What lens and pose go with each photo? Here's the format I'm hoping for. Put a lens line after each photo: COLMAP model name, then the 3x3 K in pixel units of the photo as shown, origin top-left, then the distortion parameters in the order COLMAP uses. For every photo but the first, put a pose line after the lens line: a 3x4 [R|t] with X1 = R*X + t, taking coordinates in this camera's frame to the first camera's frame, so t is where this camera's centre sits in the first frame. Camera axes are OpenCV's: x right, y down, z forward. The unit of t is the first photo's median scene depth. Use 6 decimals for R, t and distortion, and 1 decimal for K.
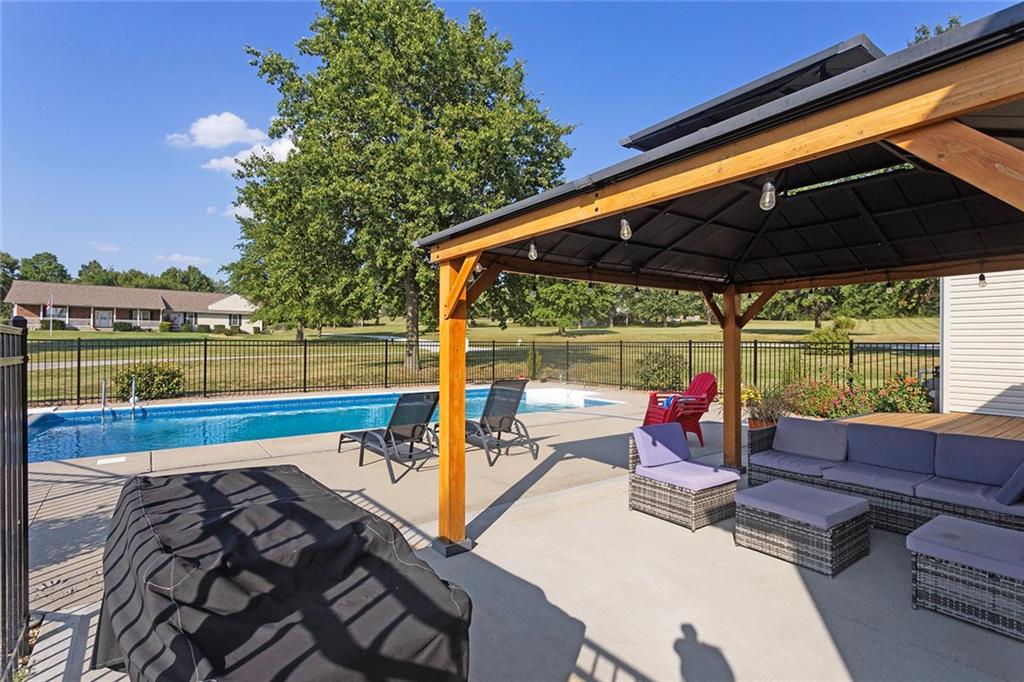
lens RADIAL K [[487.3, 0, 507.5], [0, 487.3, 342.0], [0, 0, 1]] dist [-0.000332, -0.000224]
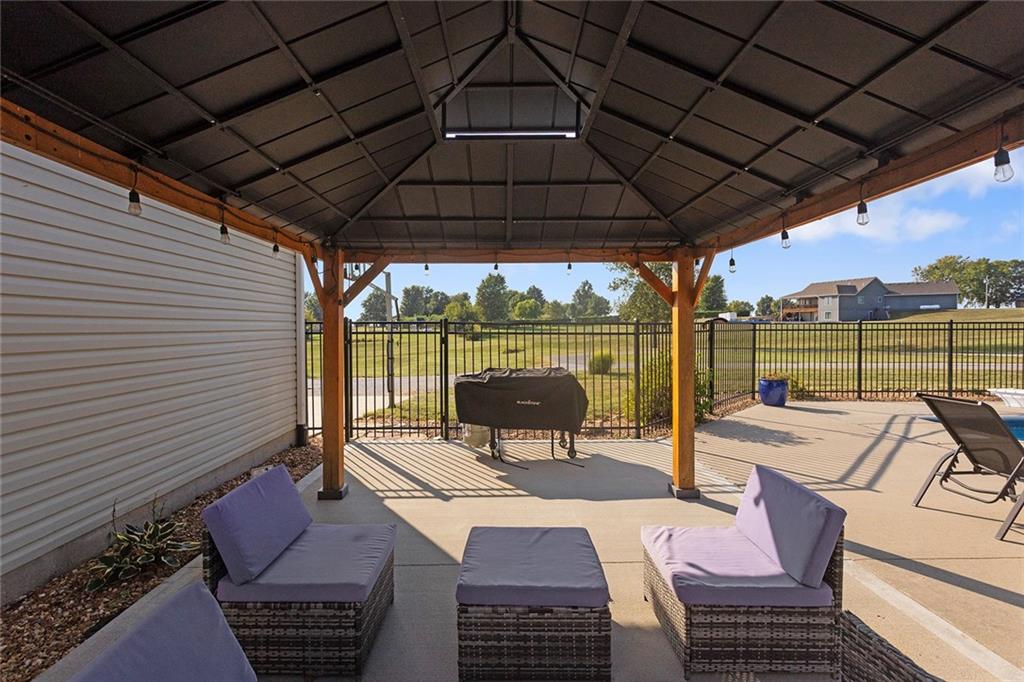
lens RADIAL K [[487.3, 0, 510.6], [0, 487.3, 340.3], [0, 0, 1]] dist [-0.000332, -0.000224]
pose [[-0.580302, 0.009289, -0.814348, 0.909026], [0.003422, 0.999954, 0.008968, 0.018357], [0.814394, 0.002418, -0.580307, 1.086238]]
